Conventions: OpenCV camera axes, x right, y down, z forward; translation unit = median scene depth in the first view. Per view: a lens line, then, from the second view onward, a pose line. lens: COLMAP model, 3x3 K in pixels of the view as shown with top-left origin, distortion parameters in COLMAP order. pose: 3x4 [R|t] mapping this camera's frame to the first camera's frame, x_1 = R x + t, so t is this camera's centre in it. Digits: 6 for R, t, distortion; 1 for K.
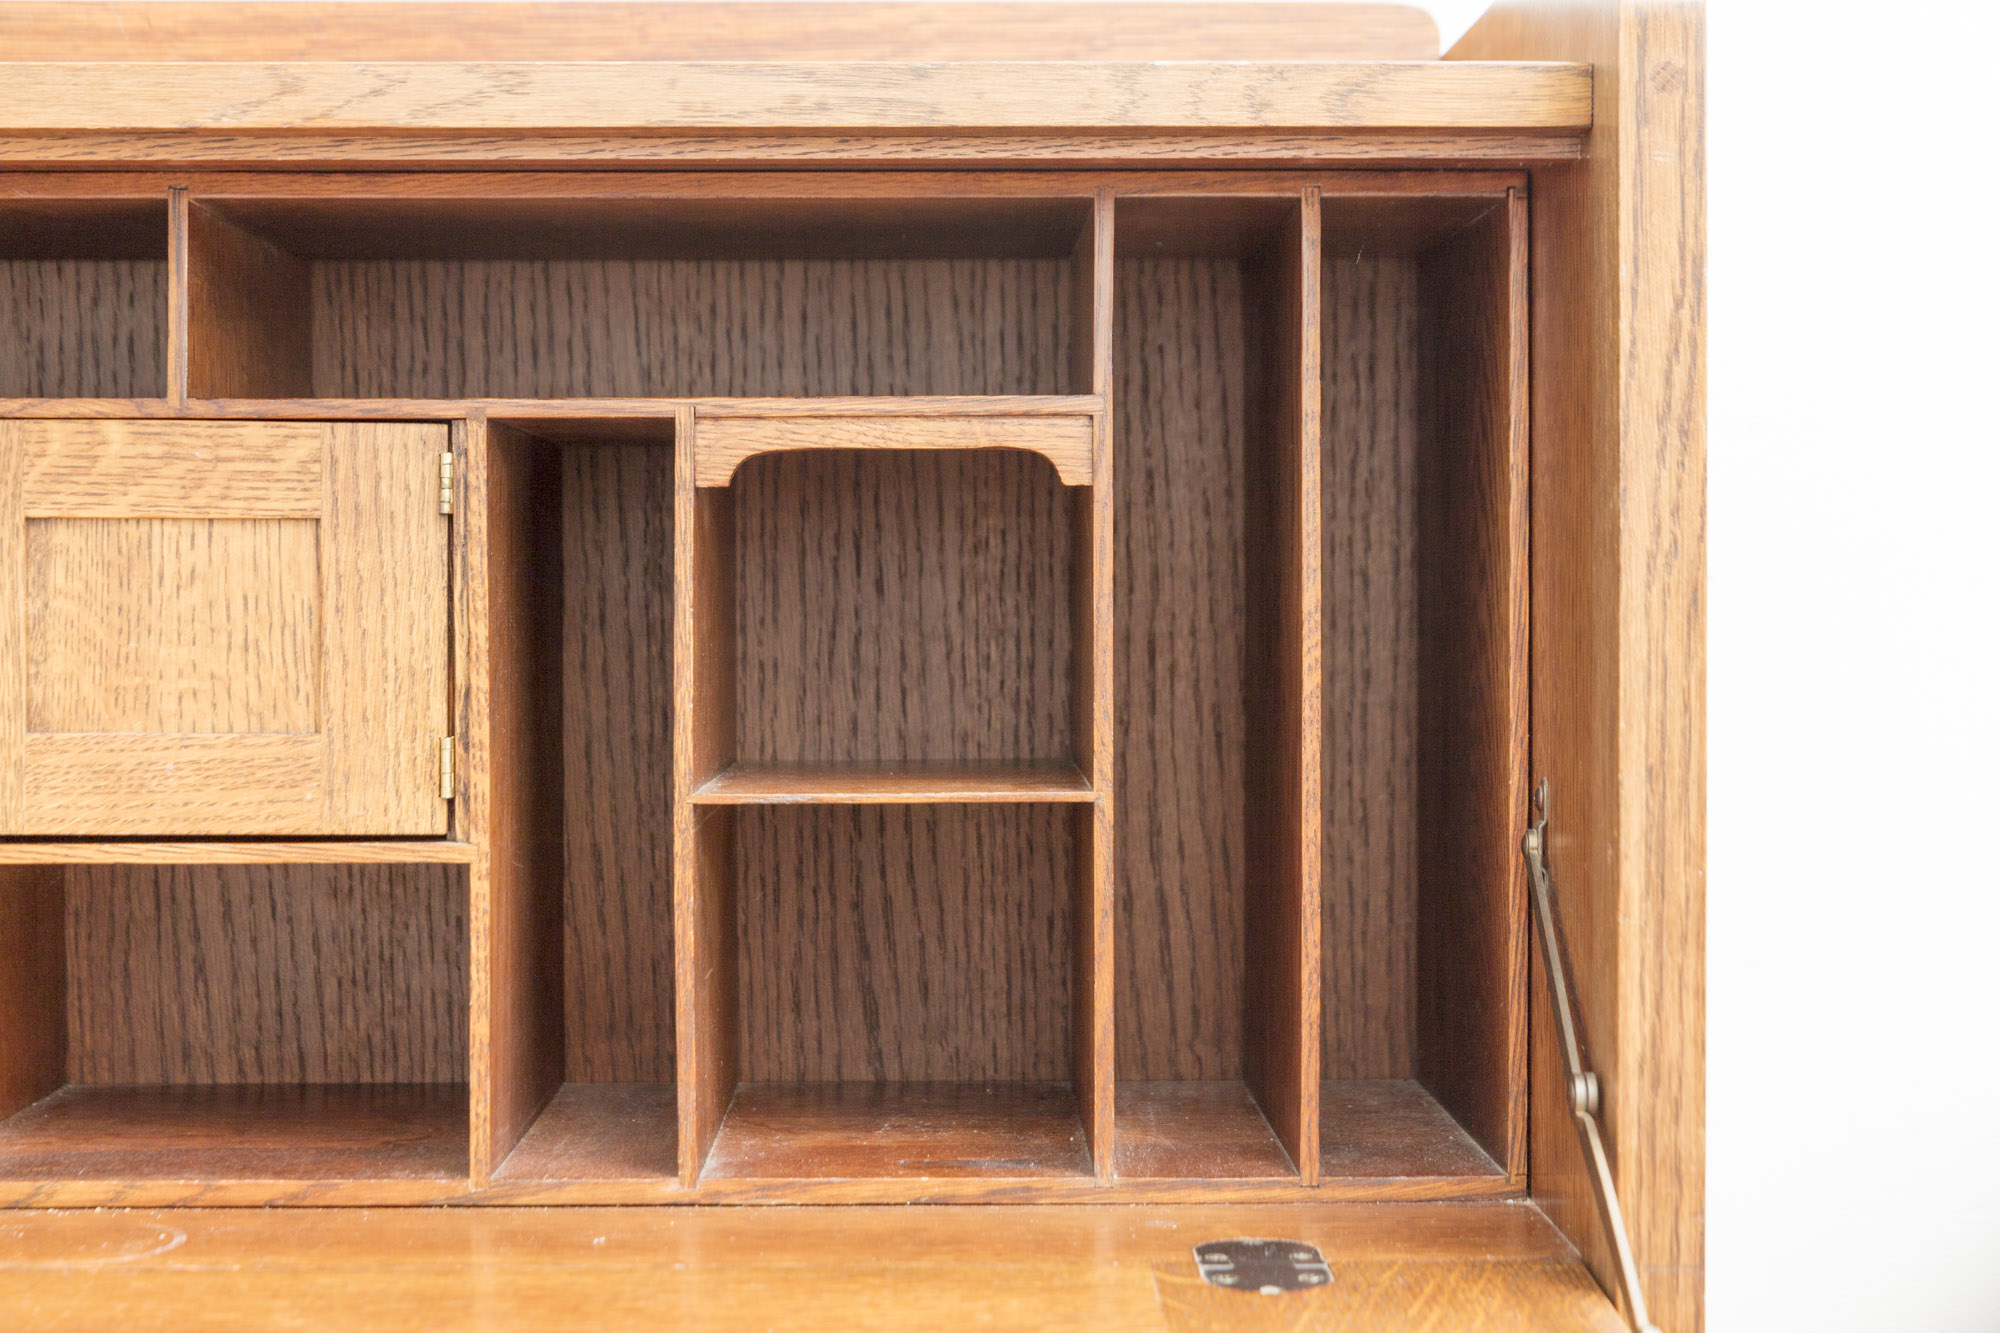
lens RADIAL K [[3642.2, 0, 993.9], [0, 3642.2, 639.9], [0, 0, 1]] dist [-0.030645, 0.000000]
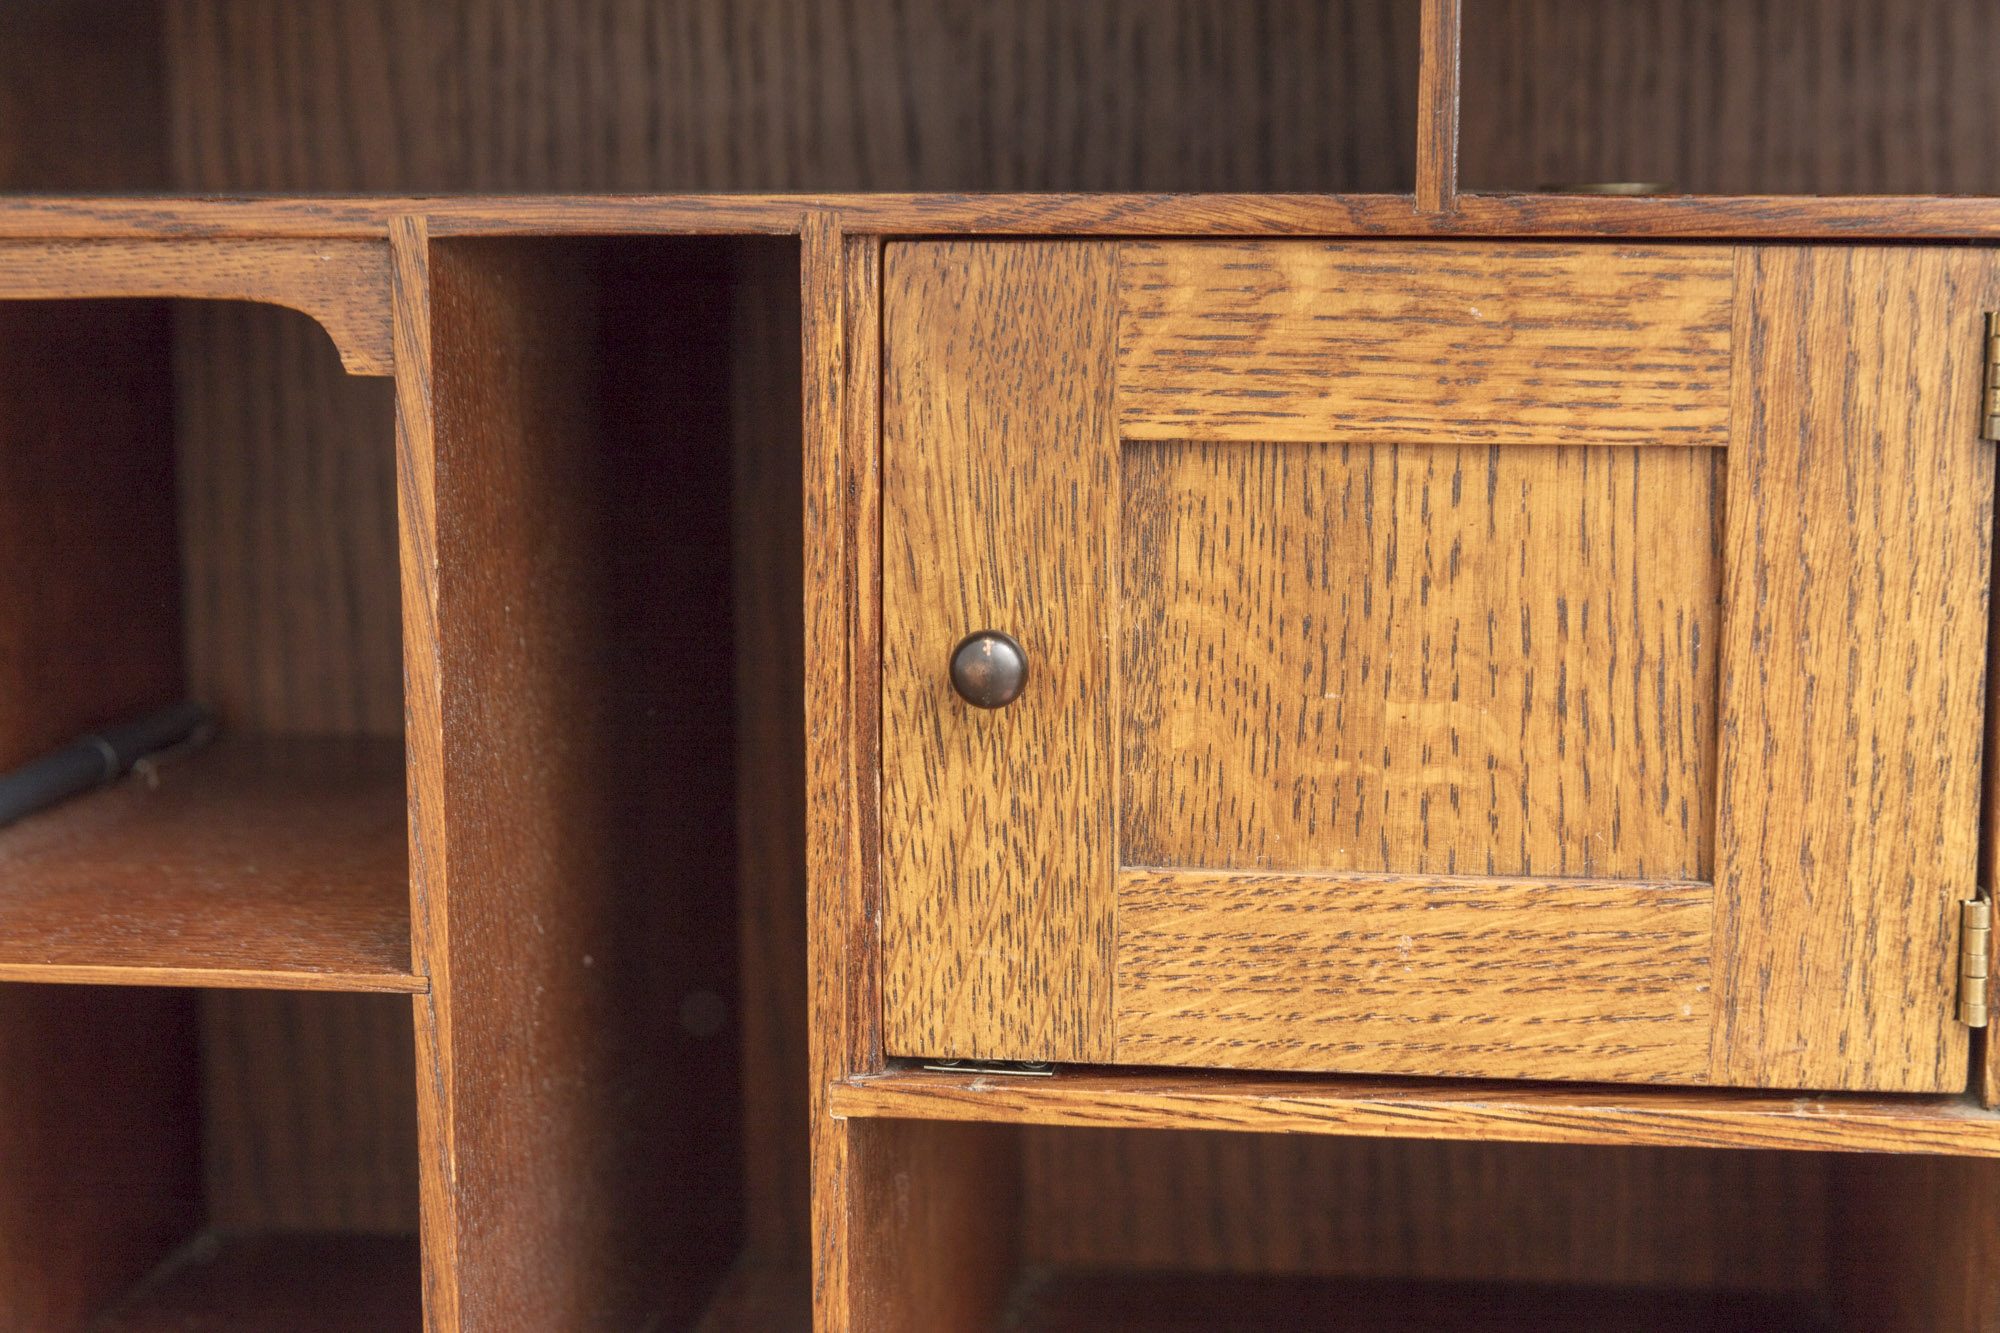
lens RADIAL K [[3280.8, 0, 1000.9], [0, 3280.8, 641.2], [0, 0, 1]] dist [0.014609, 0.000000]
pose [[0.989758, 0.019642, -0.141396, -0.218109], [-0.001764, 0.992096, 0.125472, -0.062060], [0.142743, -0.123938, 0.981969, 0.556893]]
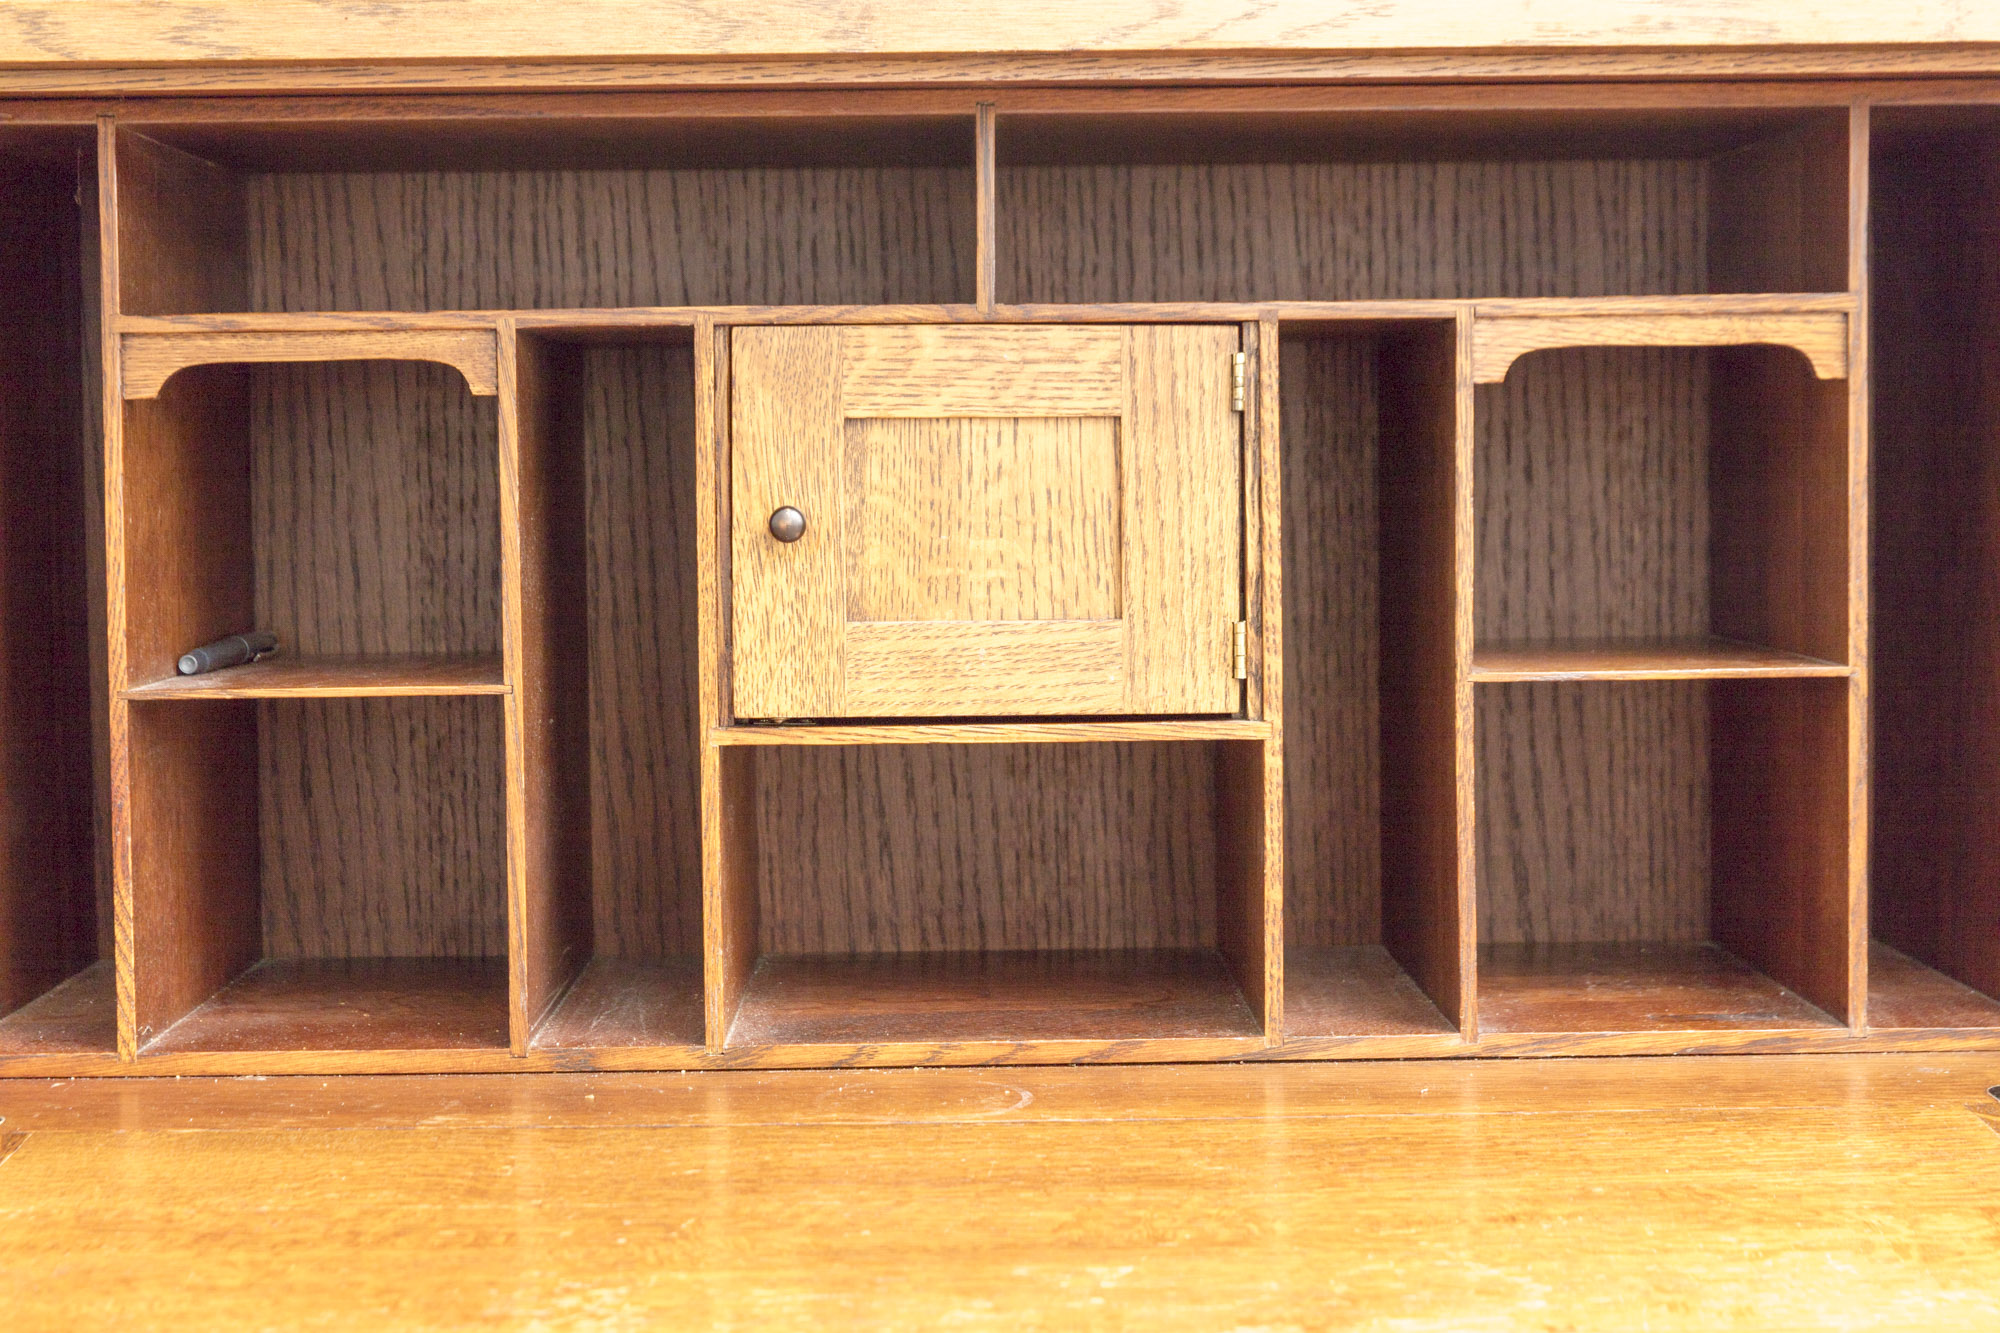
lens RADIAL K [[3642.2, 0, 986.0], [0, 3642.2, 643.5], [0, 0, 1]] dist [-0.030645, 0.000000]
pose [[0.999949, -0.009452, -0.003422, -0.221153], [0.009568, 0.999321, 0.035576, -0.005348], [0.003083, -0.035607, 0.999361, -0.061690]]
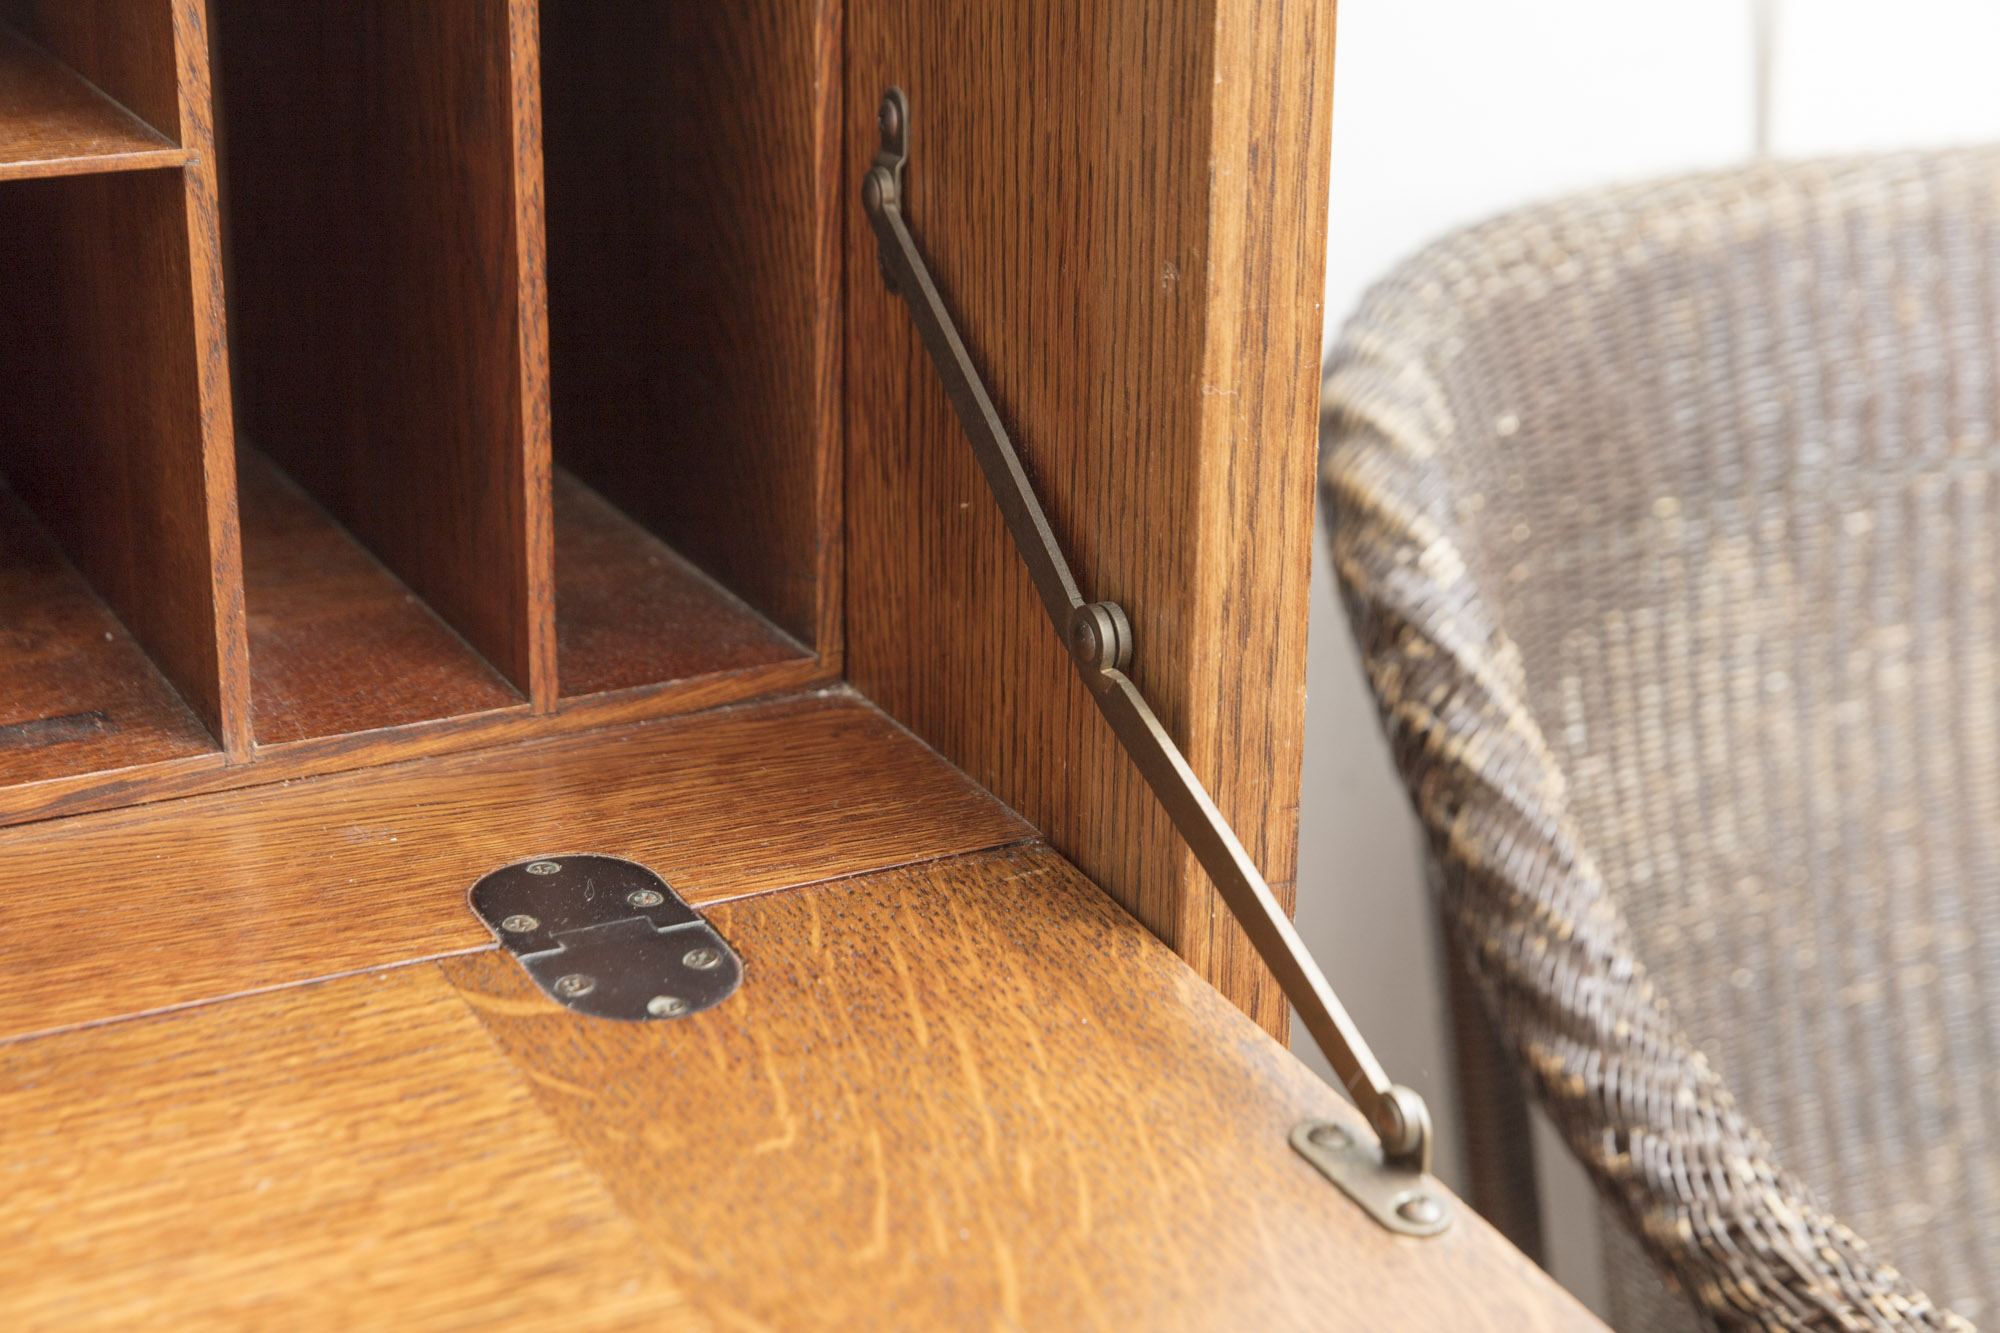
lens RADIAL K [[3325.8, 0, 990.0], [0, 3325.8, 652.0], [0, 0, 1]] dist [-0.027837, 0.000000]
pose [[0.894142, -0.138597, 0.425795, -0.097591], [-0.006826, 0.946564, 0.322442, -0.056948], [-0.447732, -0.291216, 0.845417, 0.456305]]
